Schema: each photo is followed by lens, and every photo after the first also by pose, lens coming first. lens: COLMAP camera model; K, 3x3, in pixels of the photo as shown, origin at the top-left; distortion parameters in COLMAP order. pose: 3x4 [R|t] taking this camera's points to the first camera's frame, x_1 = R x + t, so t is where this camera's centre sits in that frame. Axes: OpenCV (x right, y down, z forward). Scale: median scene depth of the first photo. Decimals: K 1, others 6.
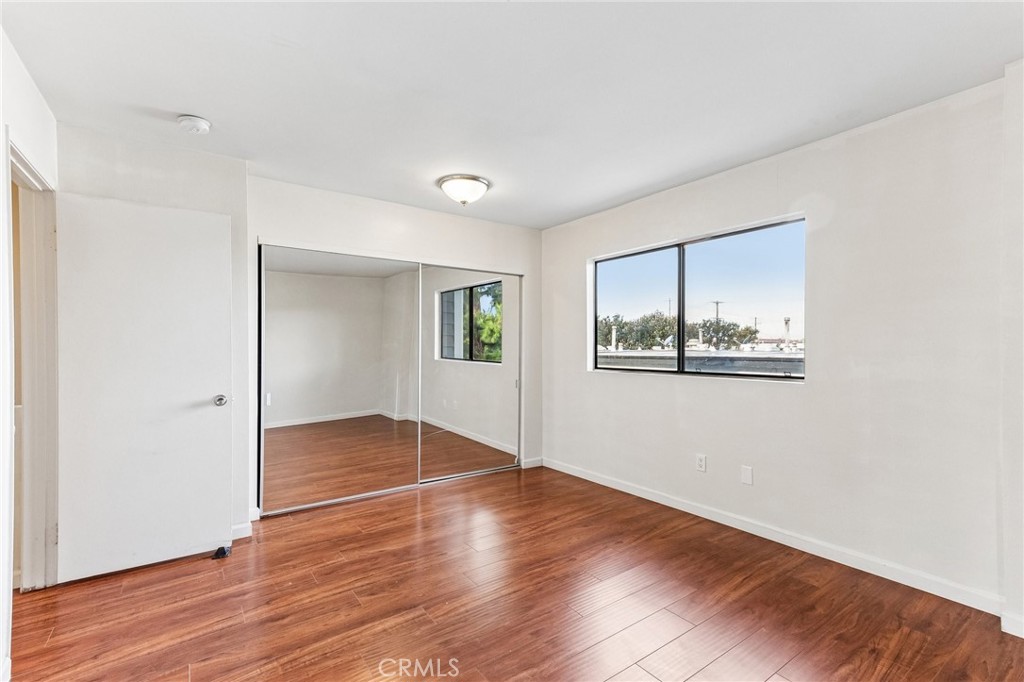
lens RADIAL K [[459.3, 0, 505.0], [0, 459.3, 343.5], [0, 0, 1]] dist [0.017953, 0.000347]
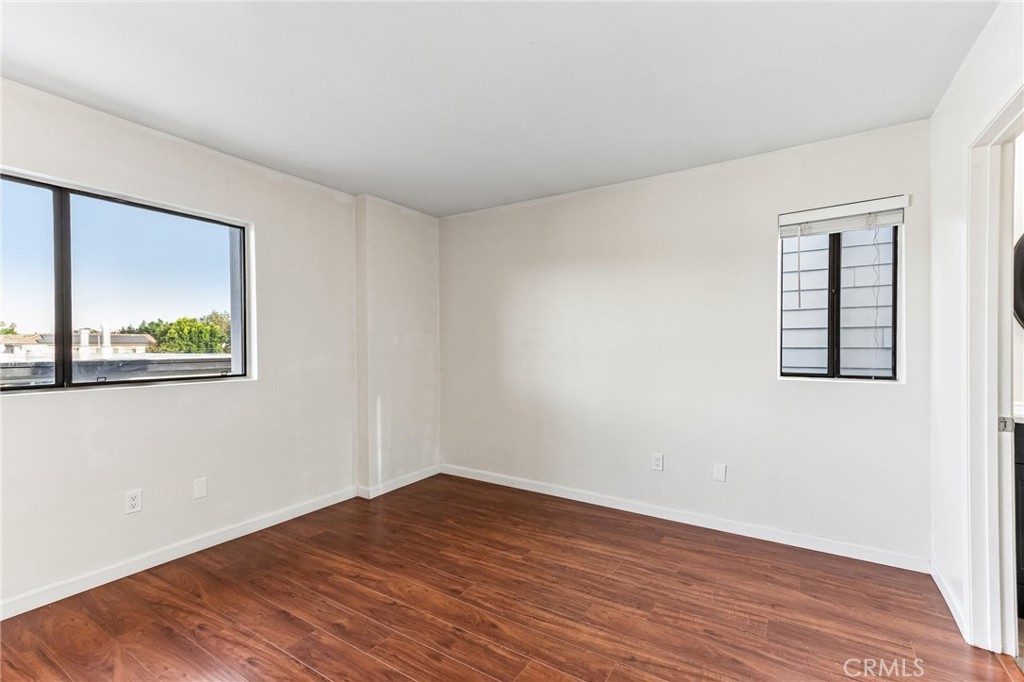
lens RADIAL K [[459.3, 0, 496.4], [0, 459.3, 342.3], [0, 0, 1]] dist [0.017953, 0.000347]
pose [[-0.375026, 0.010331, 0.926957, -0.513515], [-0.002166, 0.999925, -0.012020, 0.007874], [-0.927012, -0.006516, -0.374975, 0.762397]]
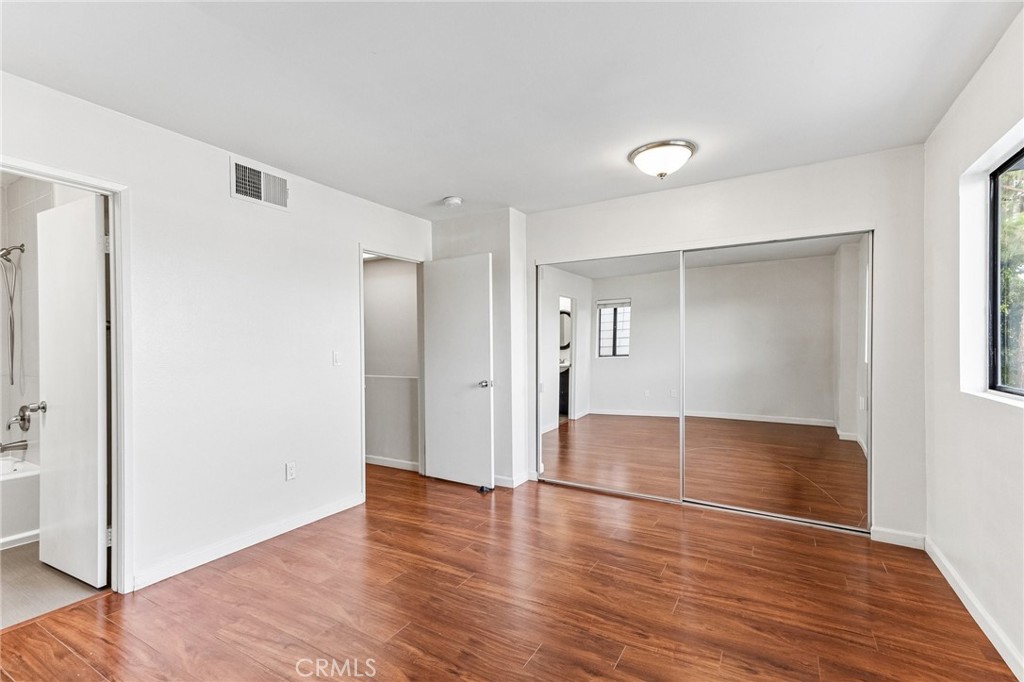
lens RADIAL K [[459.3, 0, 503.9], [0, 459.3, 347.6], [0, 0, 1]] dist [0.017953, 0.000347]
pose [[0.402199, 0.004531, -0.915541, 0.612527], [0.010635, 0.999897, 0.009620, -0.003343], [0.915491, -0.013606, 0.402109, 0.418012]]
